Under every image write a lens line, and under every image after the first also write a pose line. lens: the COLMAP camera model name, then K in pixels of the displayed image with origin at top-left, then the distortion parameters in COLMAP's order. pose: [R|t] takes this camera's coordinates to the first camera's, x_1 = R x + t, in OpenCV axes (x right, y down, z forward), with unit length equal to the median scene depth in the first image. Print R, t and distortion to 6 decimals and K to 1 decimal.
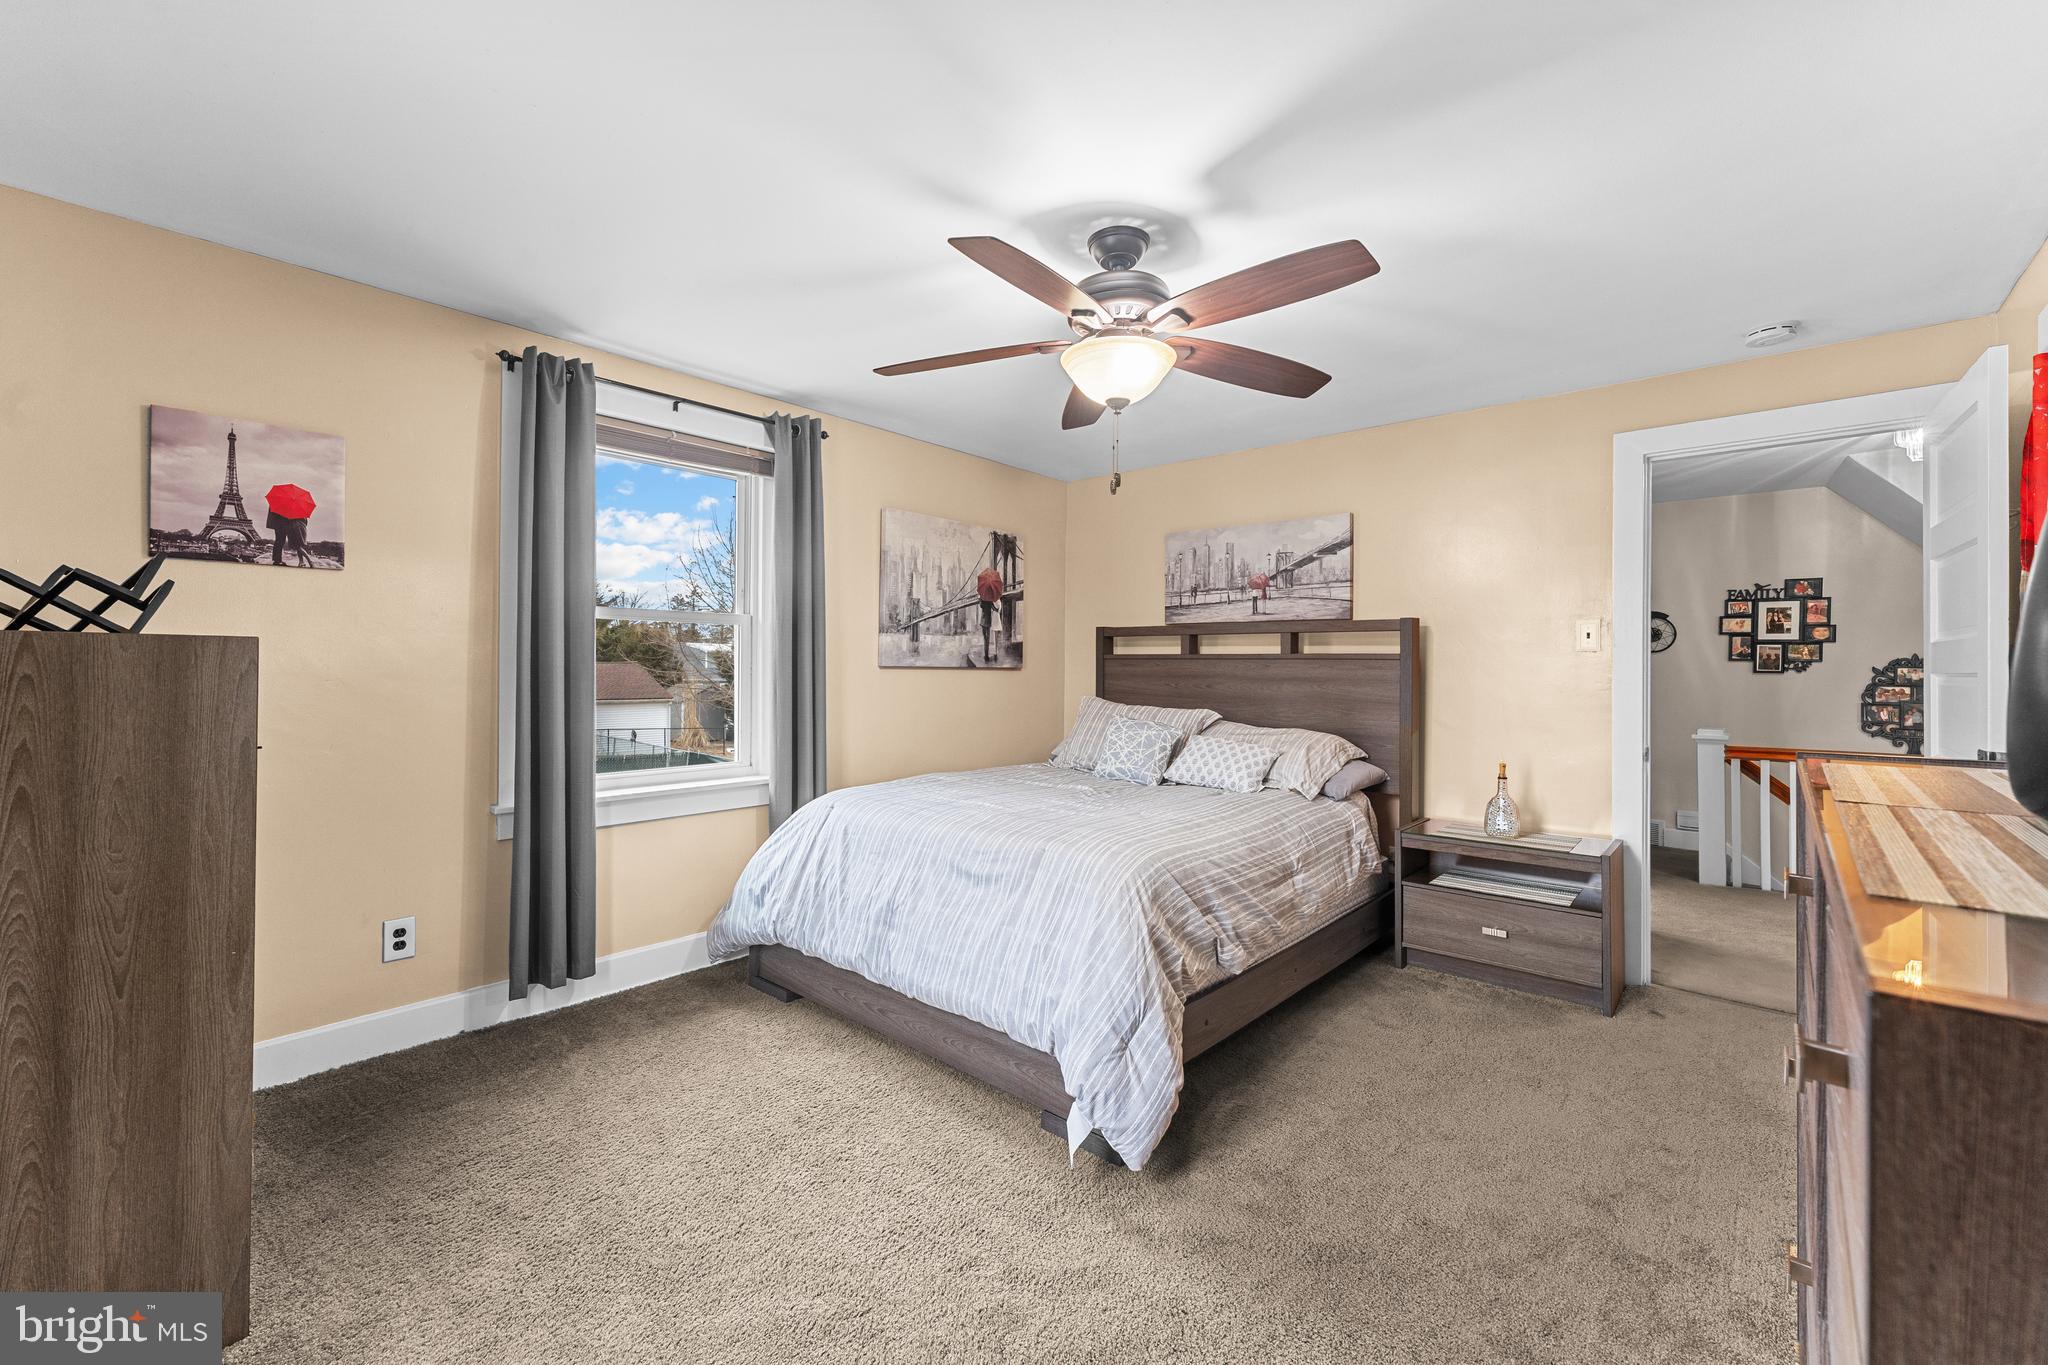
lens RADIAL K [[824.2, 0, 1017.0], [0, 824.2, 669.1], [0, 0, 1]] dist [-0.000322, 0.000121]
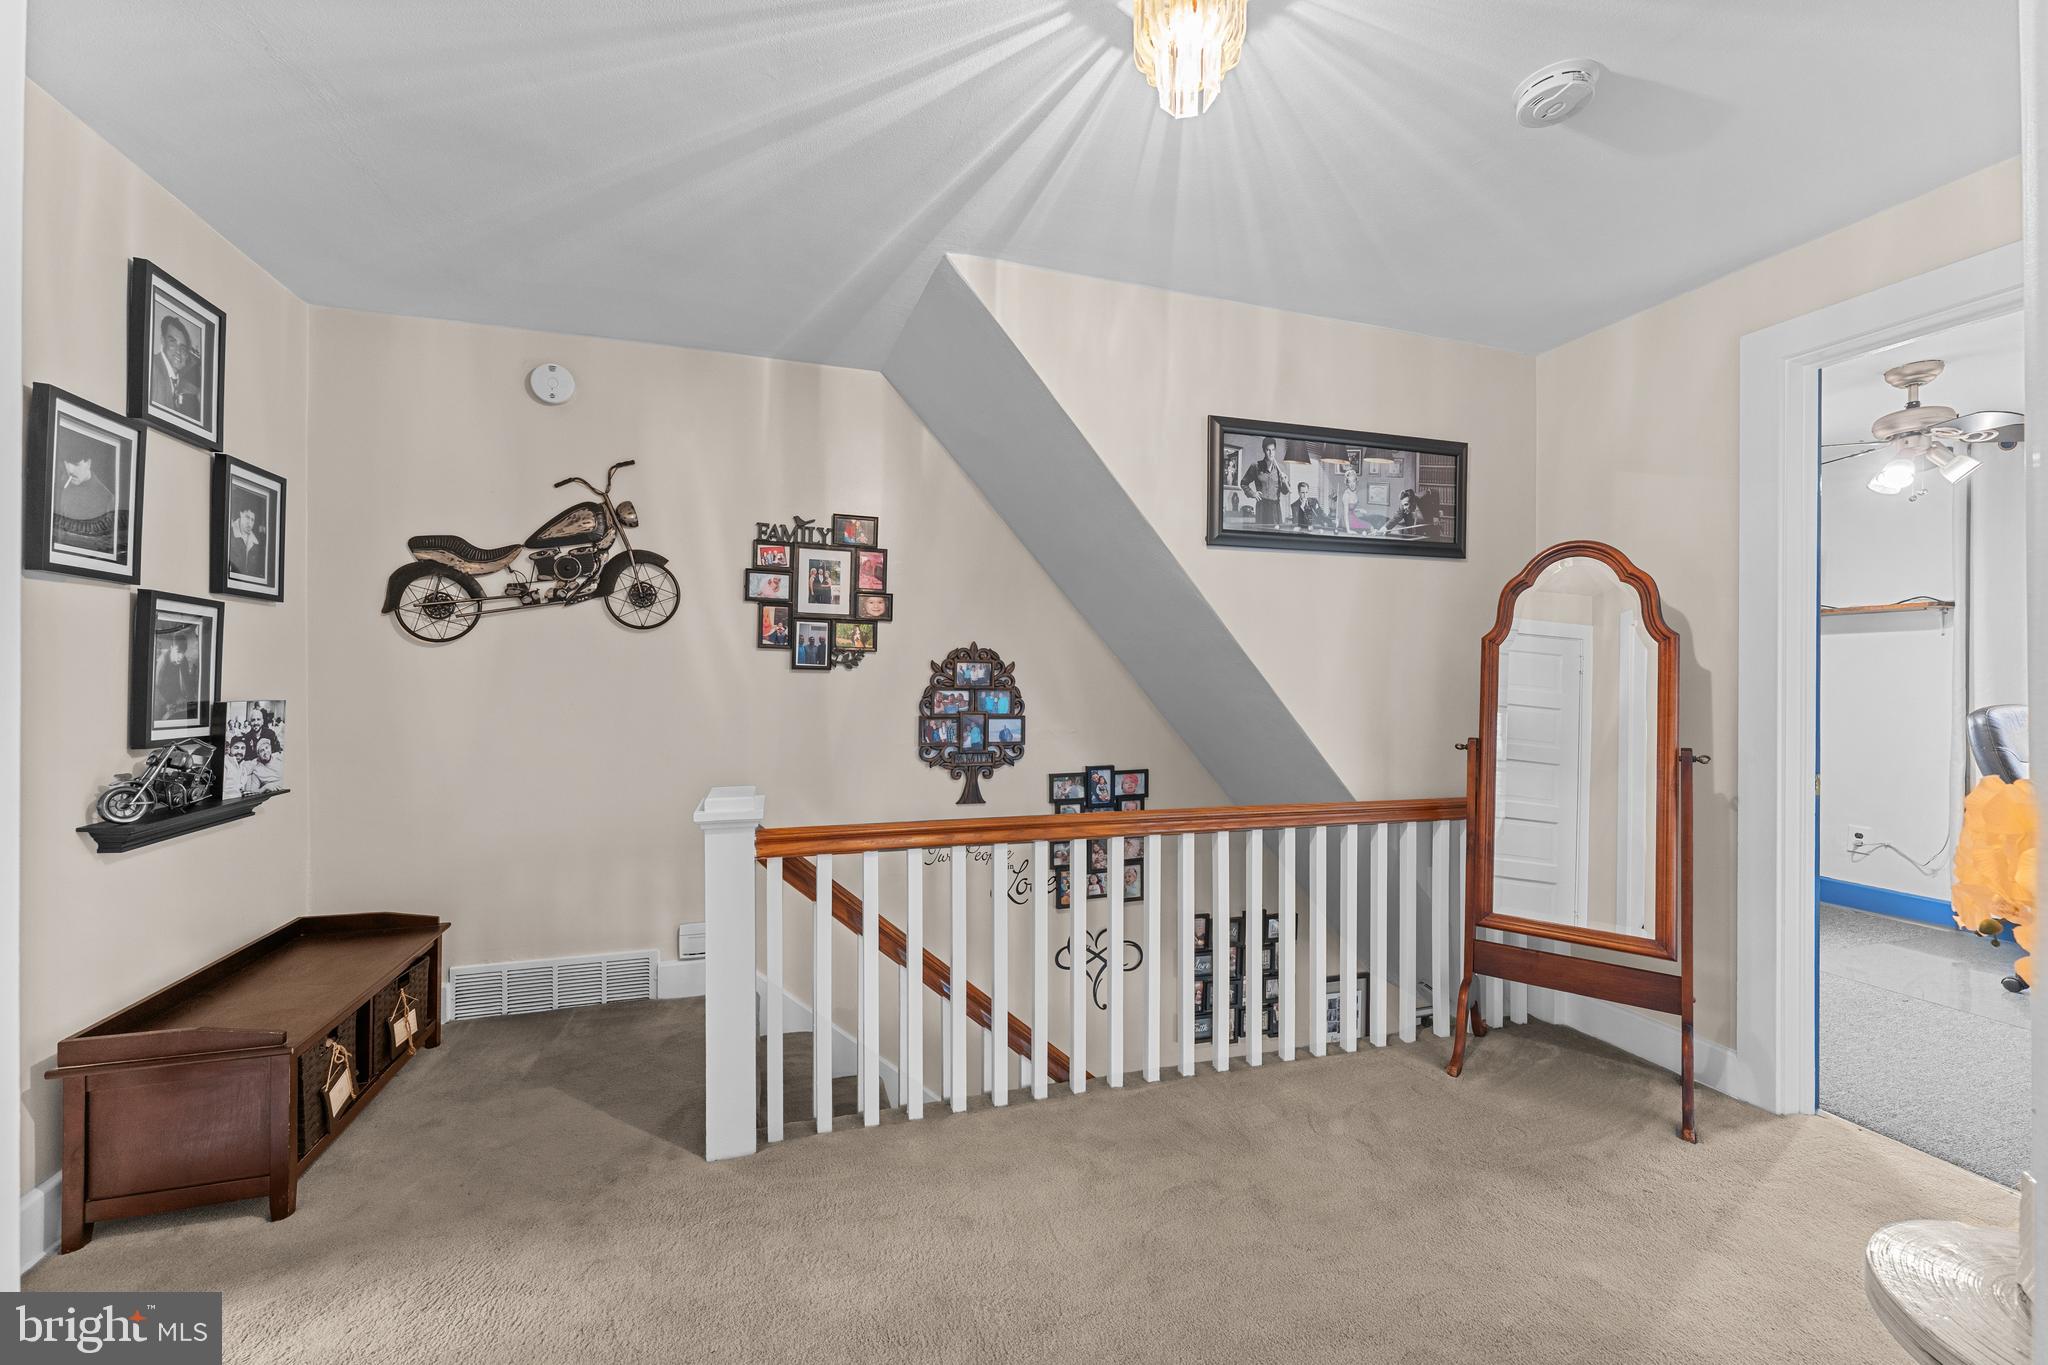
lens RADIAL K [[824.2, 0, 1020.1], [0, 824.2, 684.5], [0, 0, 1]] dist [-0.000322, 0.000121]
pose [[0.513295, -0.002741, 0.858208, 0.513988], [-0.004949, 0.999969, 0.006154, 0.011975], [-0.858198, -0.007406, 0.513266, 0.606502]]
